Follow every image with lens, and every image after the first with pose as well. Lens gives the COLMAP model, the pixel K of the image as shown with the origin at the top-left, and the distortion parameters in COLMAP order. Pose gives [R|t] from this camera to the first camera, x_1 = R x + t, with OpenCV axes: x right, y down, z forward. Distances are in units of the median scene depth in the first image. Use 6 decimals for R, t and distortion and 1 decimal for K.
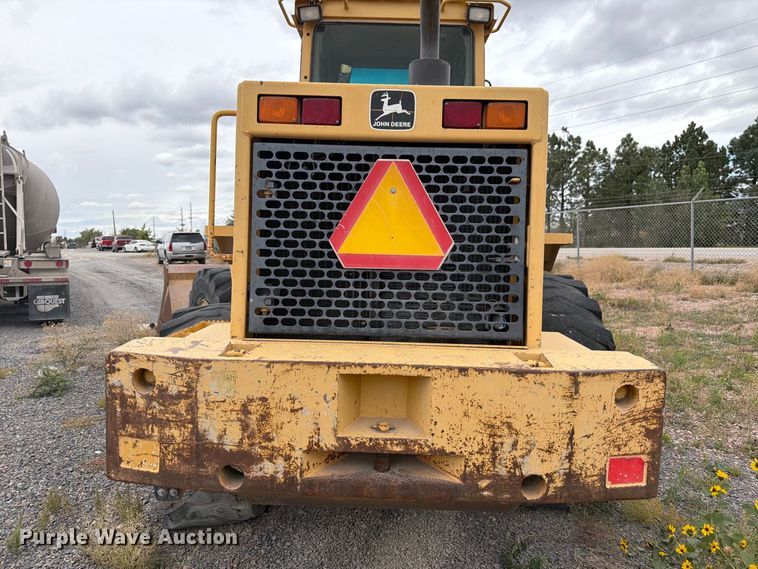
lens RADIAL K [[514.3, 0, 377.6], [0, 514.3, 282.4], [0, 0, 1]] dist [0.138887, -0.214935]
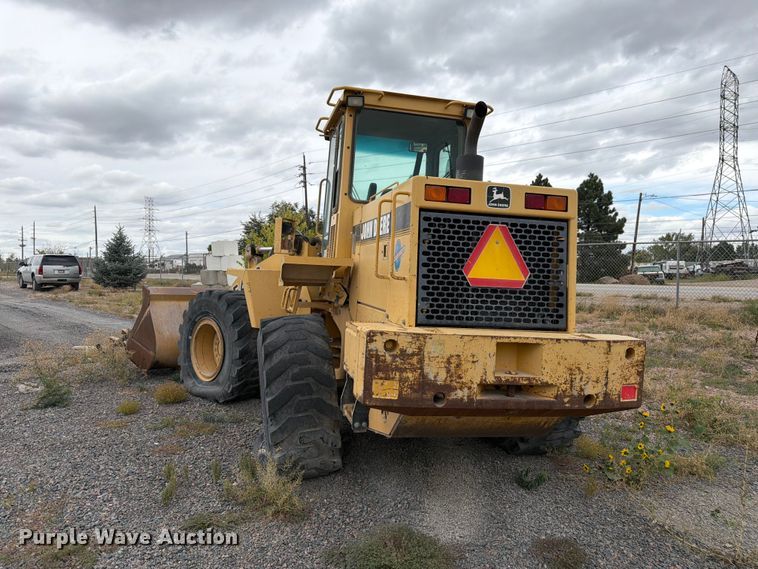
lens RADIAL K [[517.4, 0, 377.1], [0, 517.4, 287.3], [0, 0, 1]] dist [0.168568, -0.295549]
pose [[0.971726, 0.019561, 0.235302, -0.773612], [-0.008089, 0.998735, -0.049621, 0.063714], [-0.235975, 0.046314, 0.970655, -0.600725]]
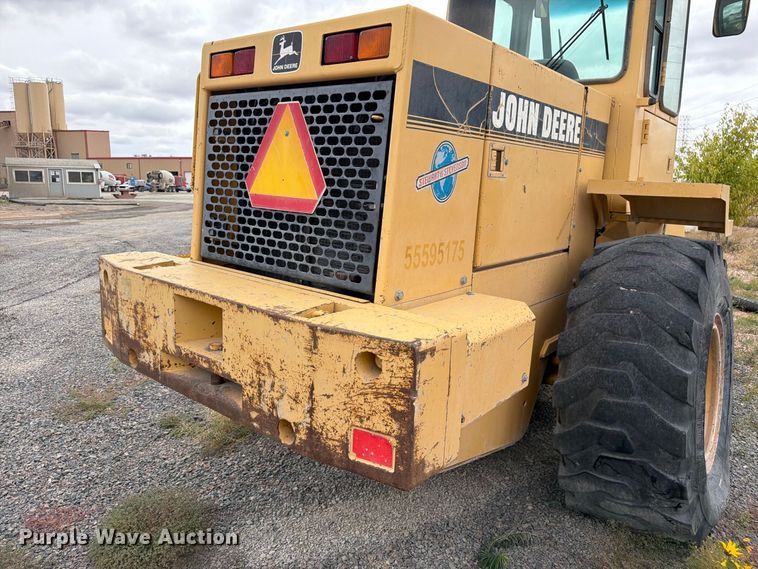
lens RADIAL K [[531.5, 0, 378.0], [0, 531.5, 276.6], [0, 0, 1]] dist [0.137887, -0.243761]
pose [[0.783063, 0.125324, -0.609184, 0.861089], [-0.072848, 0.991228, 0.110277, -0.026437], [0.617661, -0.041976, 0.785324, 0.260809]]
